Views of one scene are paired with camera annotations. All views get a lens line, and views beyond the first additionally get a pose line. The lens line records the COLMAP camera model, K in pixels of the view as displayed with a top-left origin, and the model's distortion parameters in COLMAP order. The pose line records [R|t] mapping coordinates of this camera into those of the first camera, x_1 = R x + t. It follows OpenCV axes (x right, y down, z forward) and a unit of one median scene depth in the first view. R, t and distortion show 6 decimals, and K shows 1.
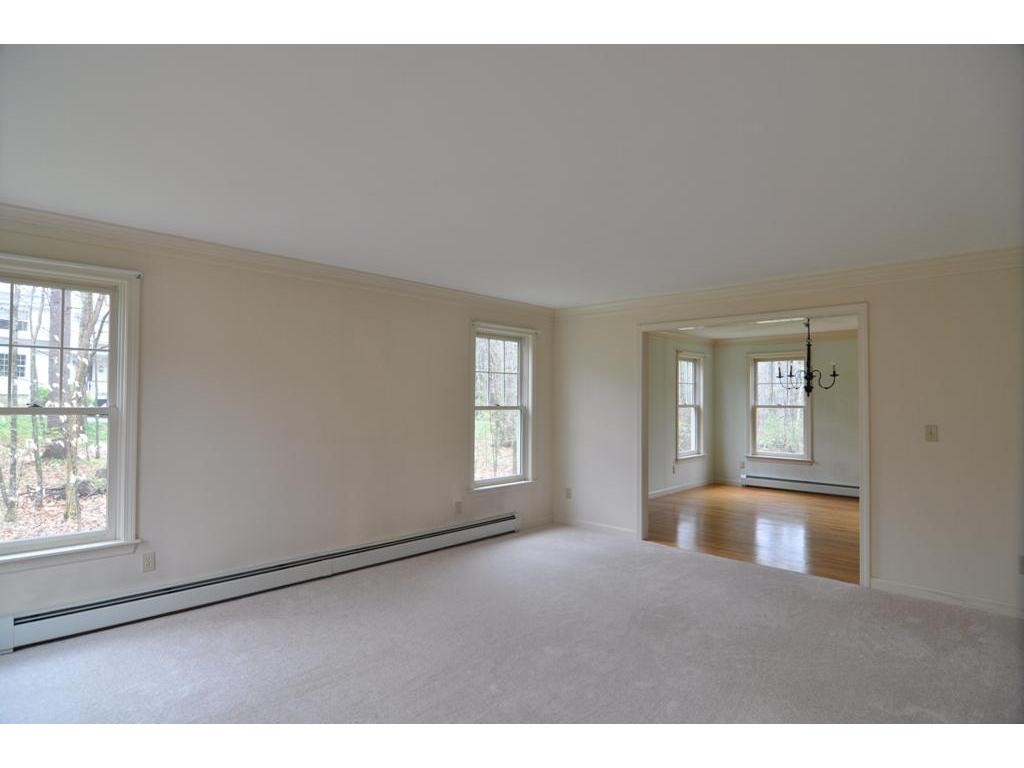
lens RADIAL K [[555.6, 0, 505.9], [0, 555.6, 388.4], [0, 0, 1]] dist [-0.010137, -0.011217]
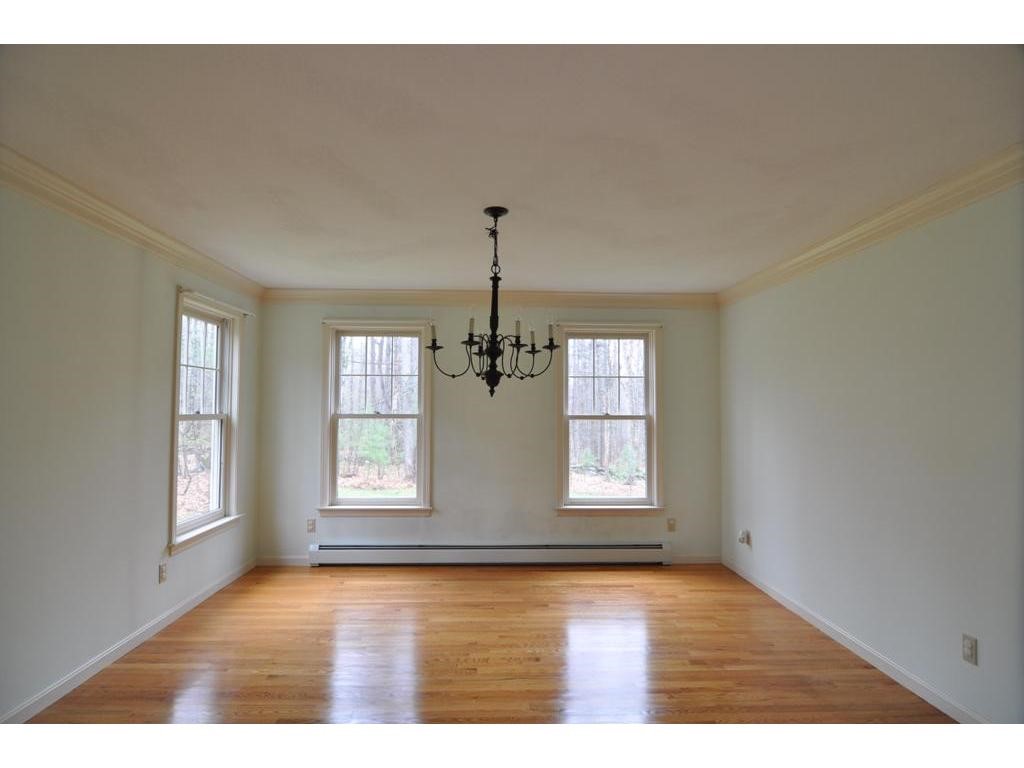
lens RADIAL K [[555.6, 0, 505.9], [0, 555.6, 388.4], [0, 0, 1]] dist [-0.010137, -0.011217]
pose [[0.697907, 0.024163, 0.715780, 0.176925], [-0.014788, 0.999704, -0.019328, 0.013354], [-0.716035, 0.002904, 0.698058, 0.508171]]
